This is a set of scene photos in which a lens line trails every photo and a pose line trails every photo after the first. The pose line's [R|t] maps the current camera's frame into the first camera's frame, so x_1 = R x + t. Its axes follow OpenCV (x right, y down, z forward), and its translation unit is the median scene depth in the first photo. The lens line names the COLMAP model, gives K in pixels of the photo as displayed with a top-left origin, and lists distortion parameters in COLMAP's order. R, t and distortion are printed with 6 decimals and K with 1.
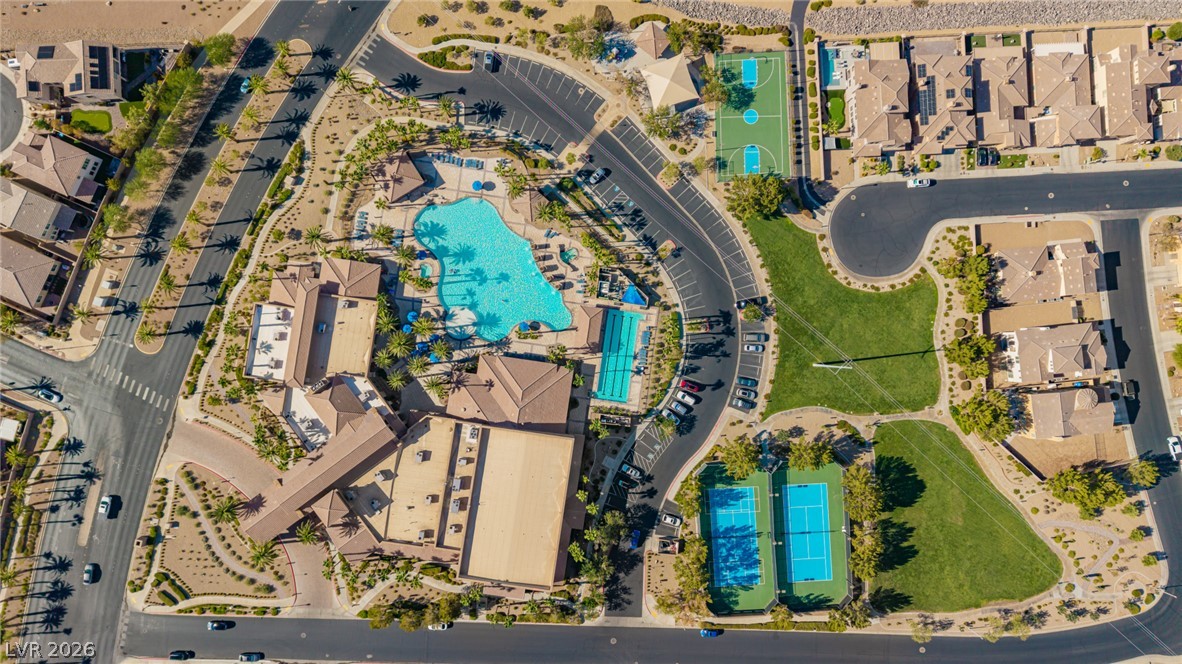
lens RADIAL K [[792.7, 0, 595.2], [0, 792.7, 334.2], [0, 0, 1]] dist [0.017492, -0.019559]
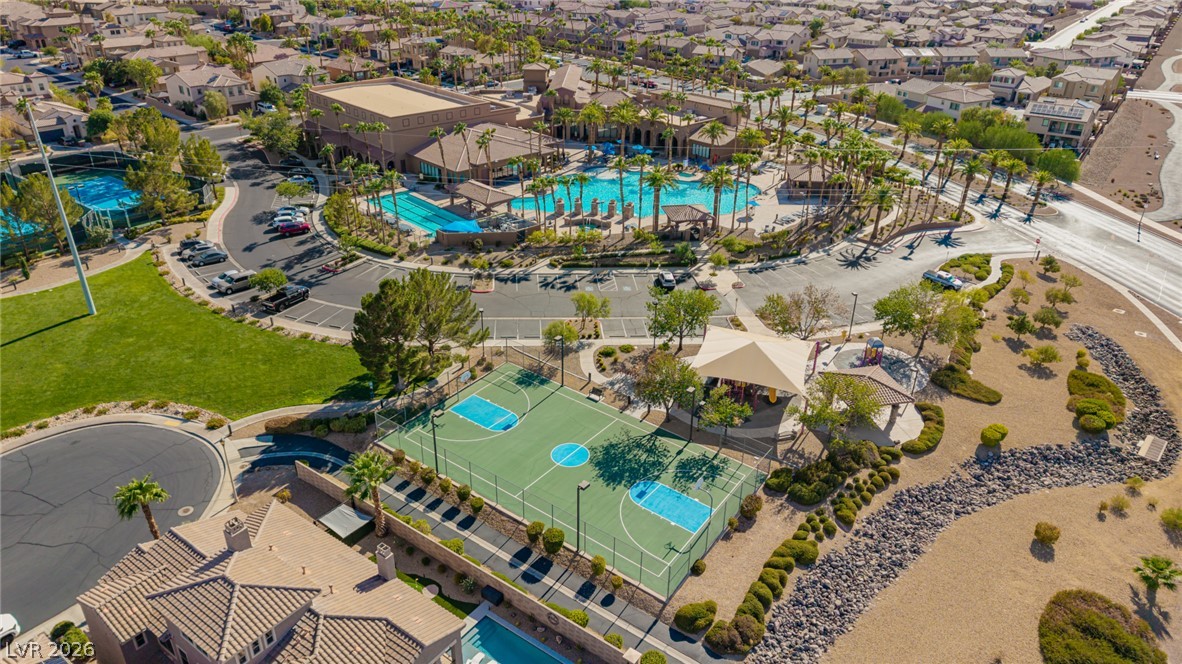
lens RADIAL K [[792.7, 0, 592.4], [0, 792.7, 334.8], [0, 0, 1]] dist [0.017492, -0.019559]
pose [[-0.620598, 0.313784, -0.718608, 0.444941], [-0.782948, -0.298237, 0.545936, -0.473786], [-0.043009, 0.901440, 0.430762, 0.806013]]
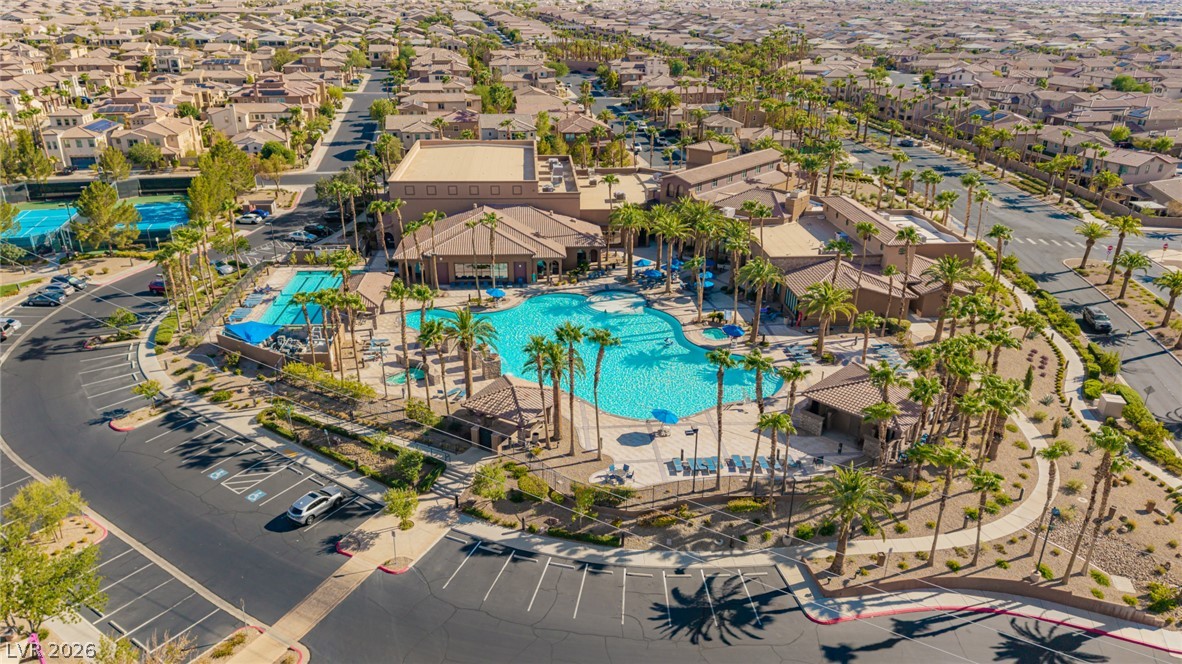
lens RADIAL K [[792.7, 0, 588.0], [0, 792.7, 330.3], [0, 0, 1]] dist [0.017492, -0.019559]
pose [[-0.974616, 0.039175, -0.220430, -0.036260], [-0.218441, -0.382166, 0.897905, -0.482119], [-0.049066, 0.923263, 0.381022, 0.817520]]
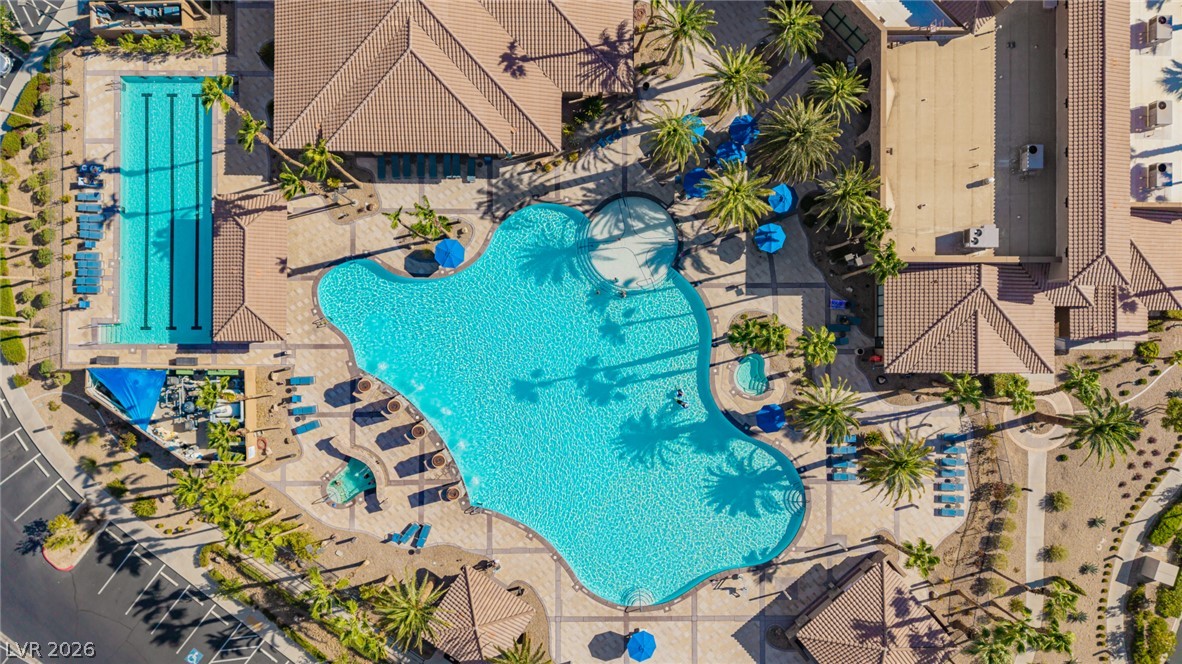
lens RADIAL K [[792.7, 0, 595.7], [0, 792.7, 330.3], [0, 0, 1]] dist [0.017492, -0.019559]
pose [[-0.987987, 0.141605, -0.061881, -0.126561], [-0.142701, -0.989672, 0.013651, -0.054818], [-0.059309, 0.022317, 0.997990, 0.651817]]
